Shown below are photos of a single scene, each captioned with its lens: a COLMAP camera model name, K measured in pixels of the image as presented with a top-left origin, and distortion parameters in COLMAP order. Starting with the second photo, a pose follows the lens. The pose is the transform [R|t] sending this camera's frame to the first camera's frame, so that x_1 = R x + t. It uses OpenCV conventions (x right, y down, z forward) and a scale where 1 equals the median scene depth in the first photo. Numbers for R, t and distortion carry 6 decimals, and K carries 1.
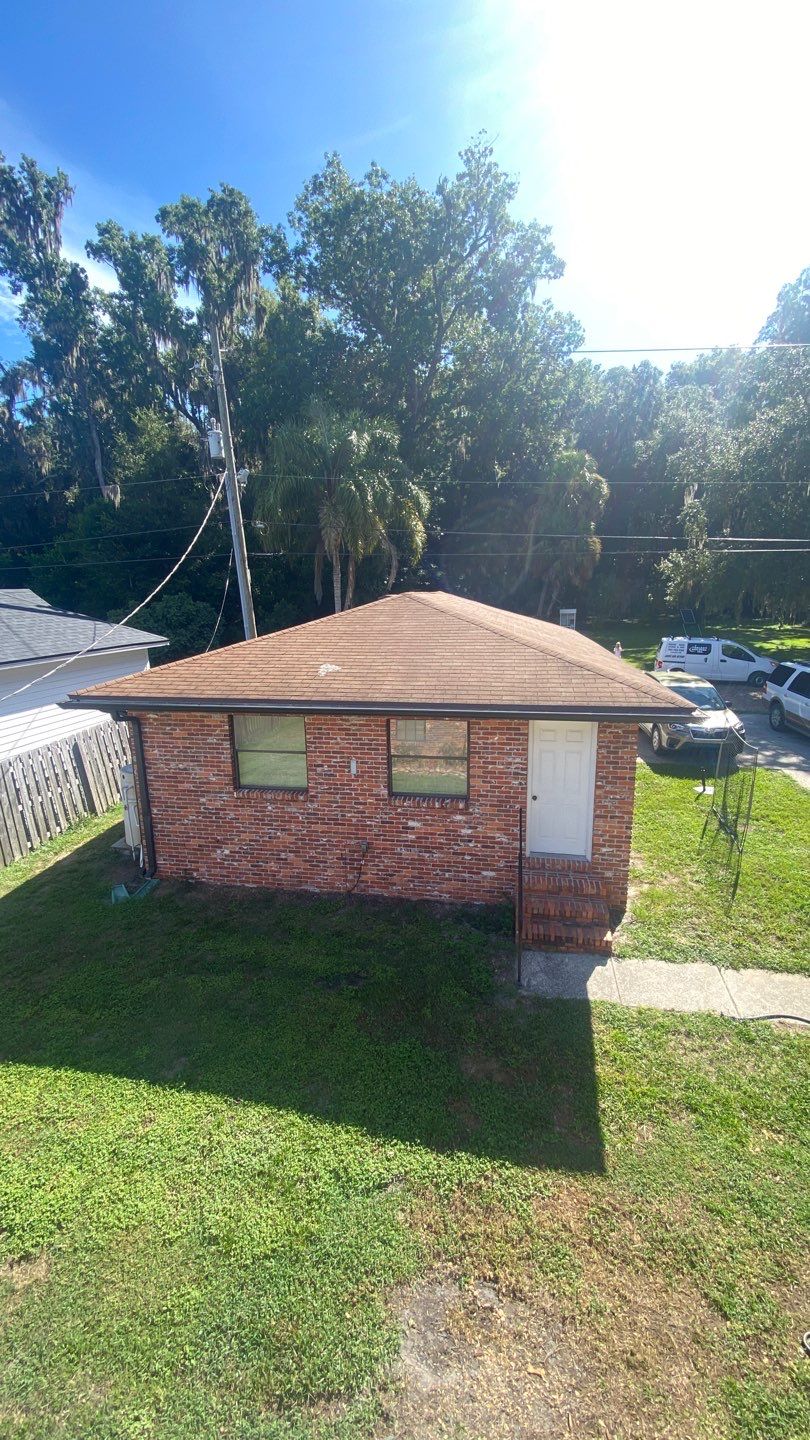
lens RADIAL K [[584.7, 0, 405.0], [0, 584.7, 720.0], [0, 0, 1]] dist [0.030955, -0.027491]
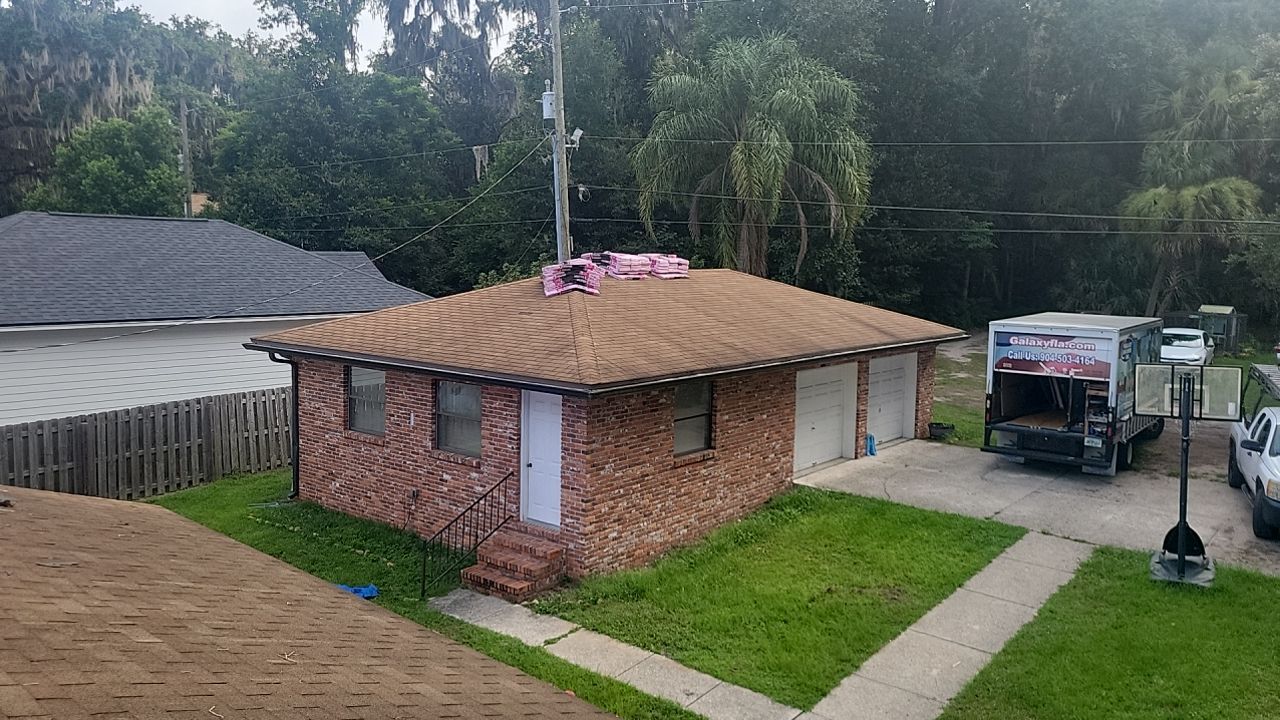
lens RADIAL K [[974.7, 0, 648.1], [0, 974.7, 351.8], [0, 0, 1]] dist [0.041031, -0.007969]
pose [[0.876053, 0.079499, -0.475616, 1.186491], [-0.134355, 0.987500, -0.082413, 0.045449], [0.463120, 0.136099, 0.875784, -0.461887]]
